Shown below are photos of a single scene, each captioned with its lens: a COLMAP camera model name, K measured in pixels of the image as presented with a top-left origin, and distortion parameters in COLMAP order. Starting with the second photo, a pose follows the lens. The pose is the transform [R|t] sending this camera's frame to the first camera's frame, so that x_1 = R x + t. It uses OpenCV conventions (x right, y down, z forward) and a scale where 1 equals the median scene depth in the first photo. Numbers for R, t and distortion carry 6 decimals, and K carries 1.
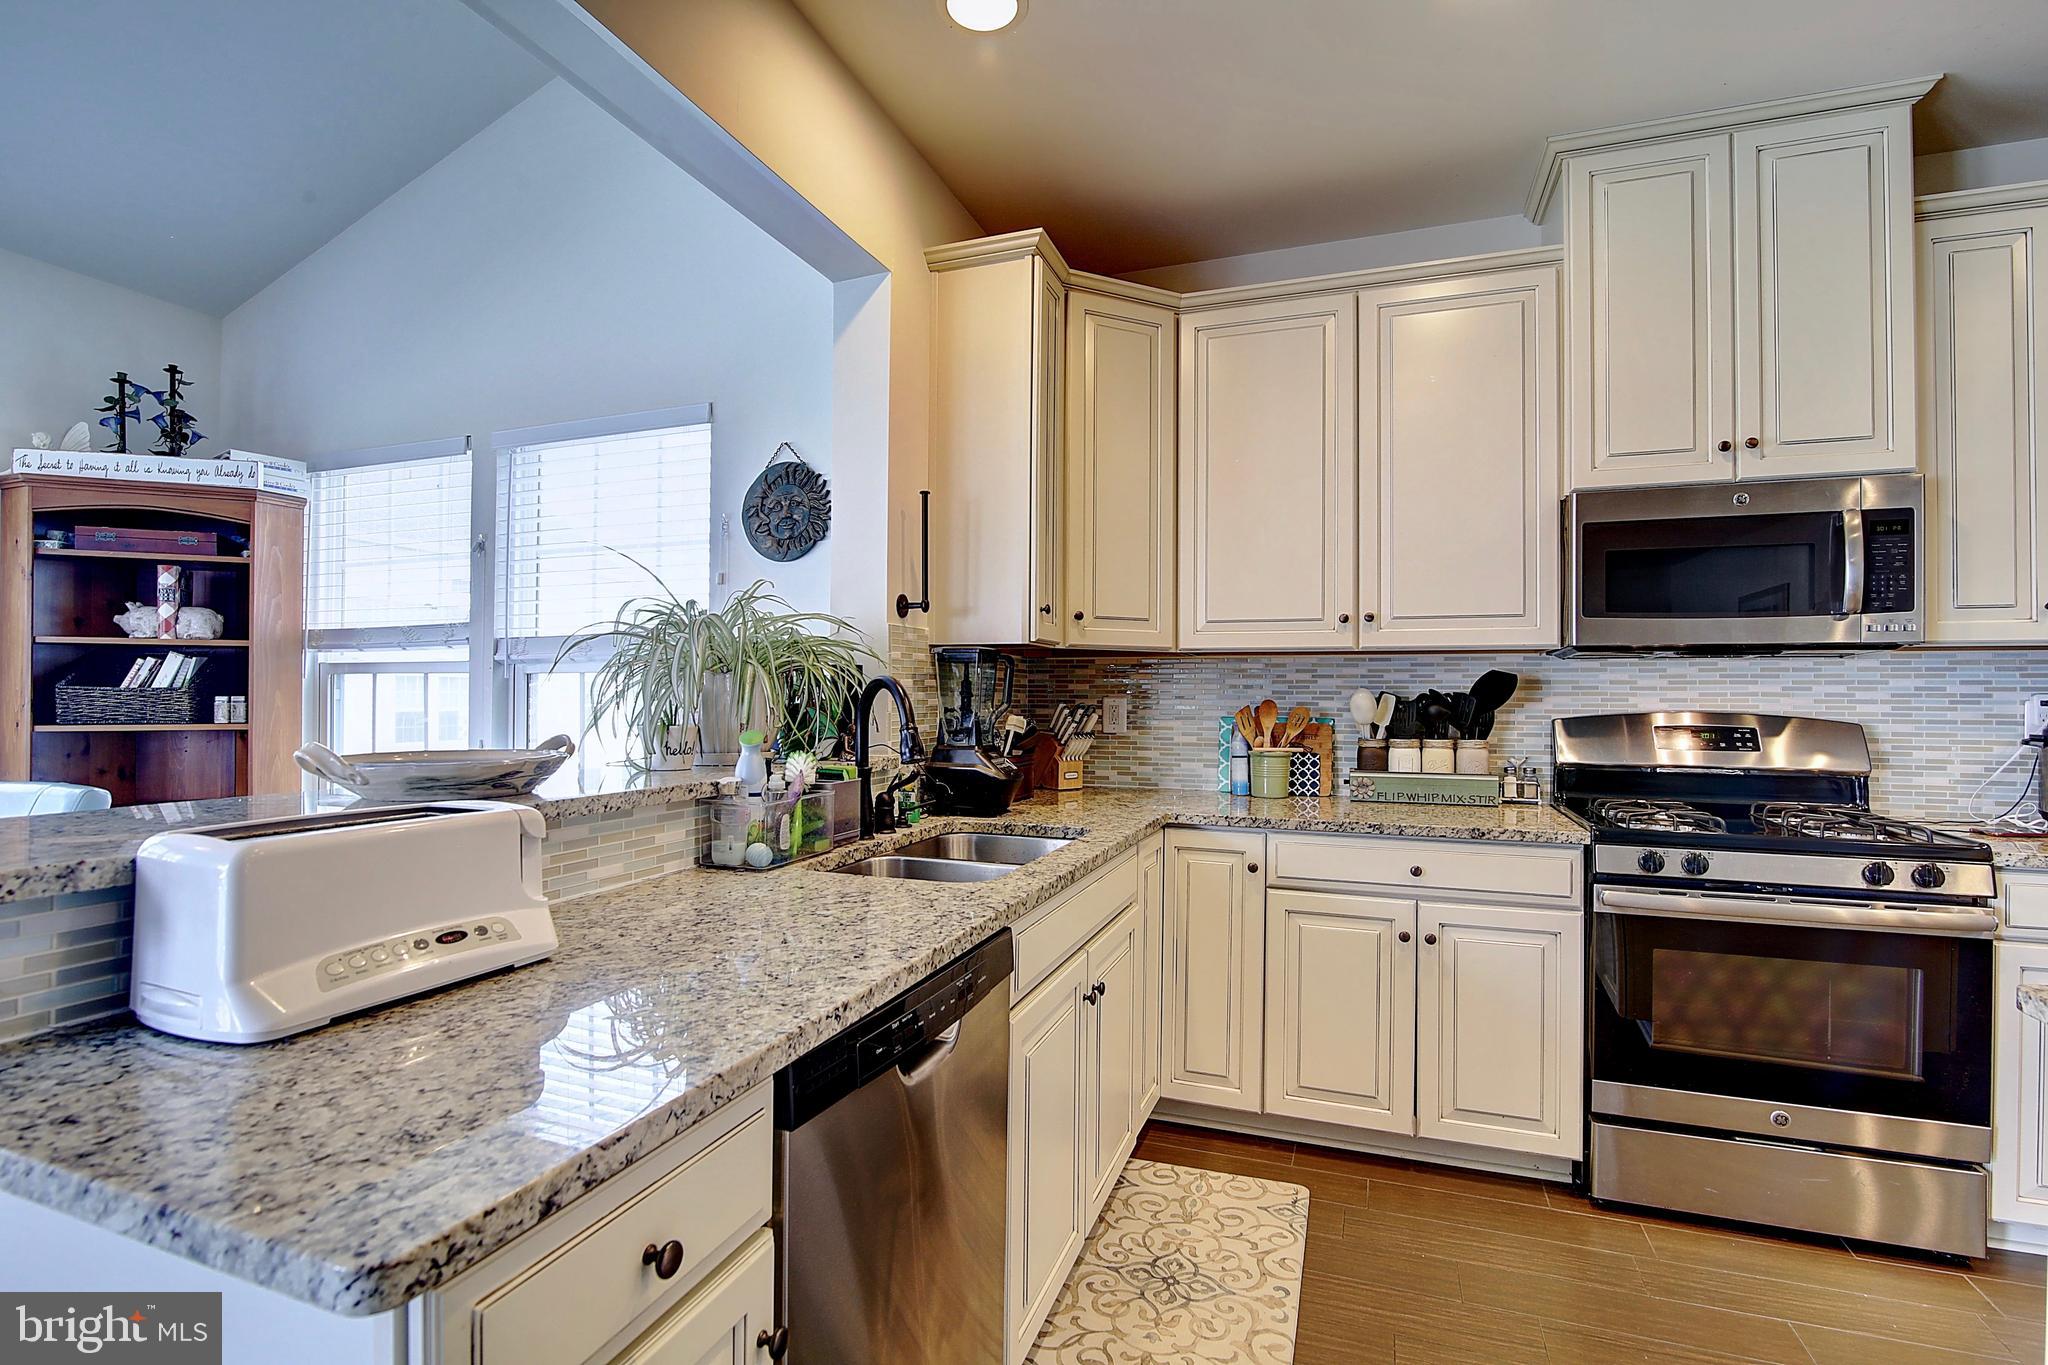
lens RADIAL K [[941.2, 0, 1024.9], [0, 941.2, 687.2], [0, 0, 1]] dist [-0.020231, 0.000584]
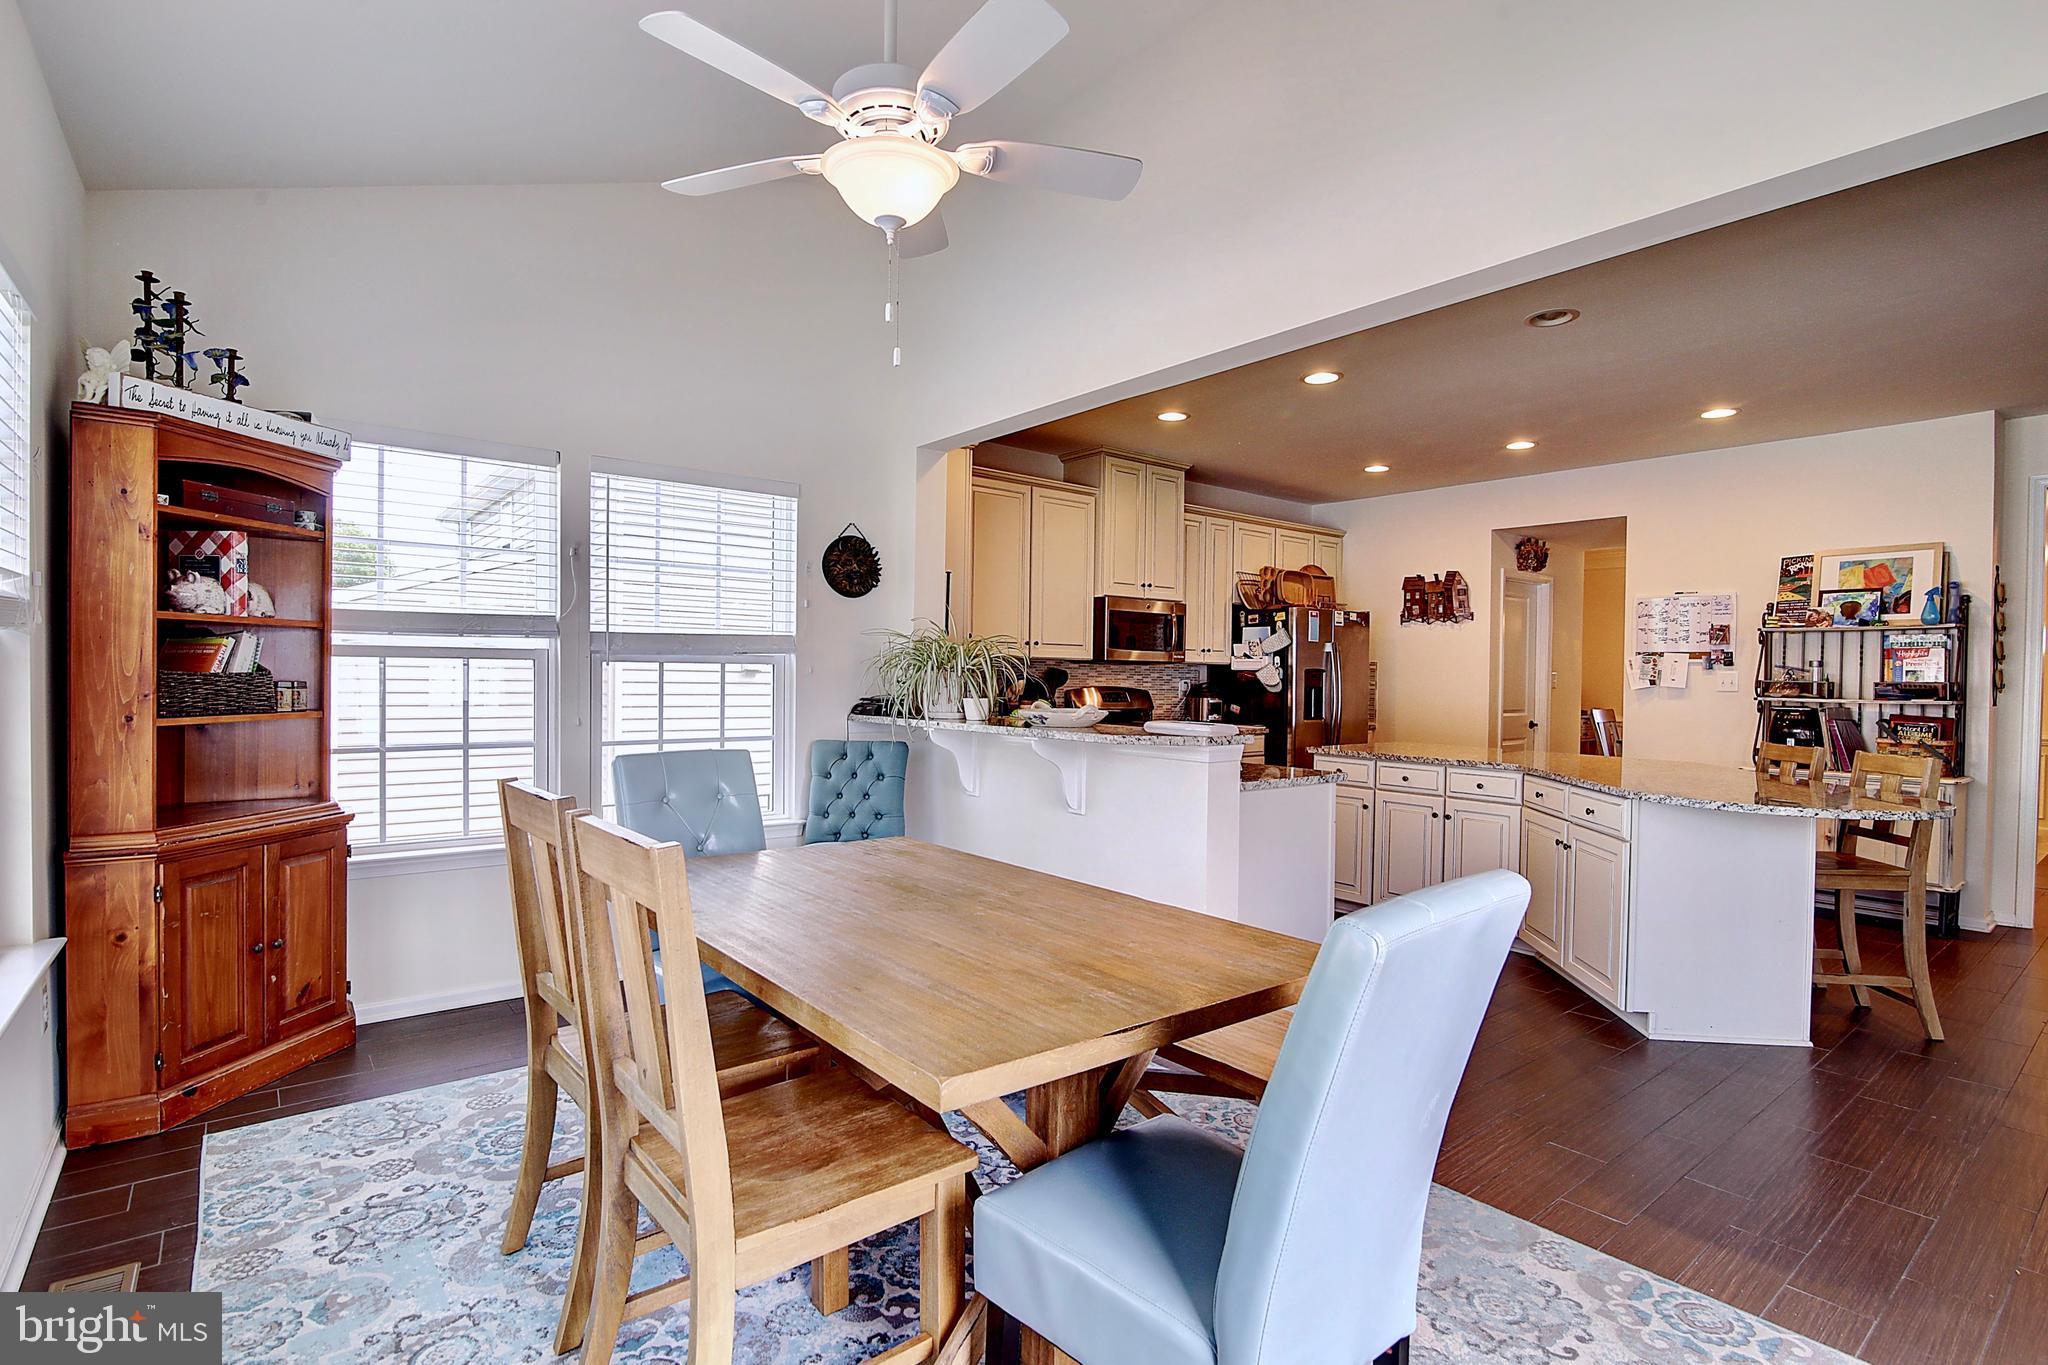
lens RADIAL K [[992.1, 0, 1017.8], [0, 992.1, 690.1], [0, 0, 1]] dist [-0.018628, -0.000422]
pose [[0.516238, -0.011175, 0.856372, -1.512441], [-0.017466, 0.999570, 0.023573, -0.019630], [-0.856267, -0.027127, 0.515821, -0.120566]]
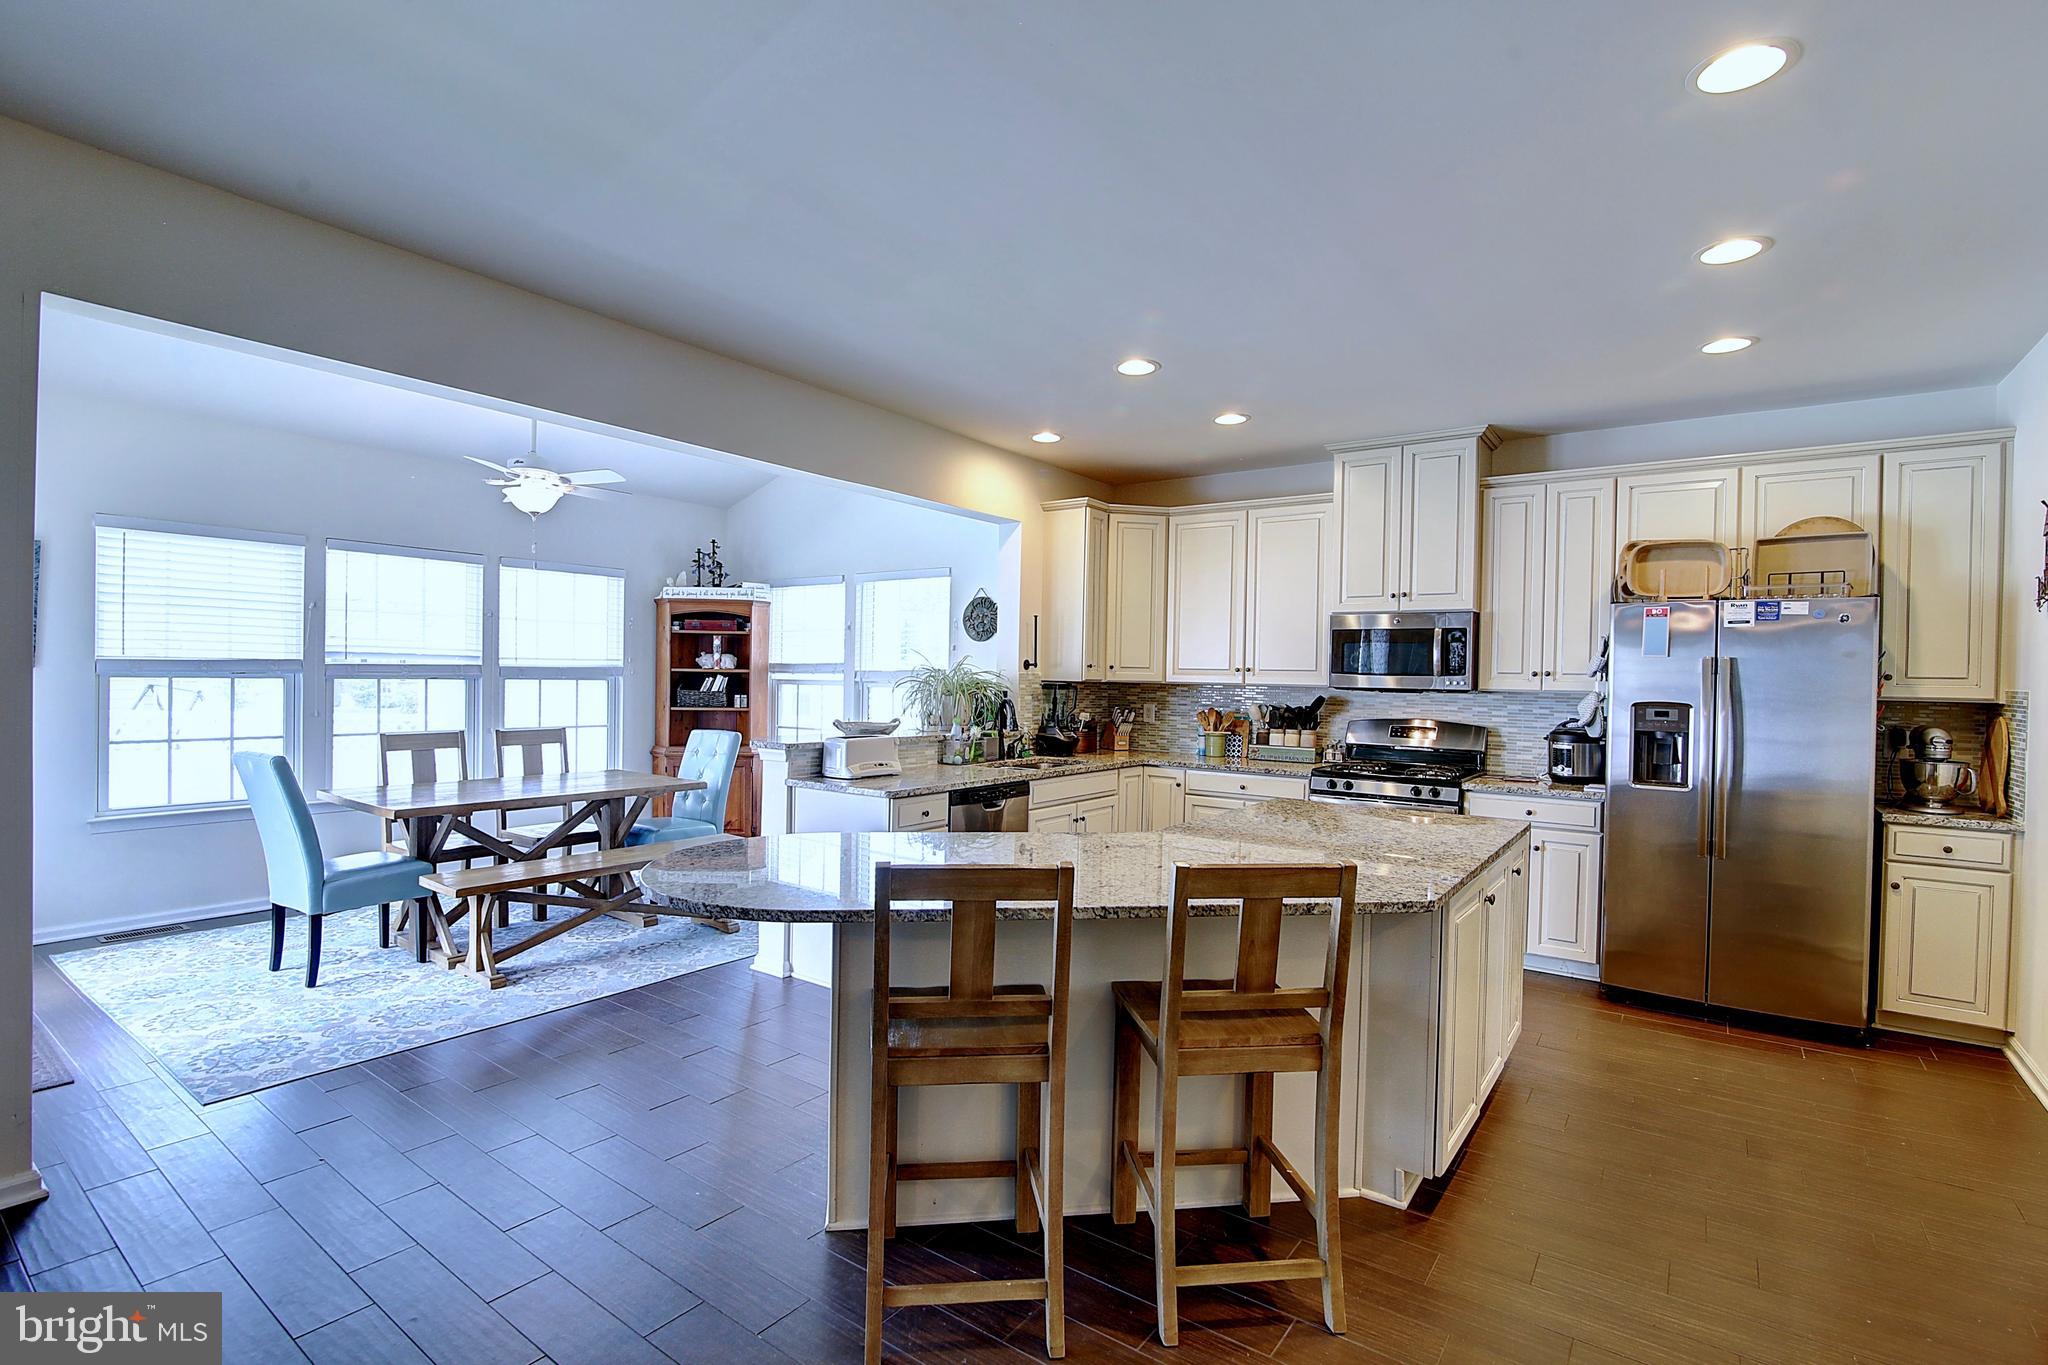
lens RADIAL K [[941.2, 0, 1021.5], [0, 941.2, 688.0], [0, 0, 1]] dist [-0.020231, 0.000584]
pose [[0.962989, 0.015857, -0.269073, 0.426470], [-0.011328, 0.999767, 0.018379, -0.063545], [0.269301, -0.014651, 0.962945, -1.088801]]
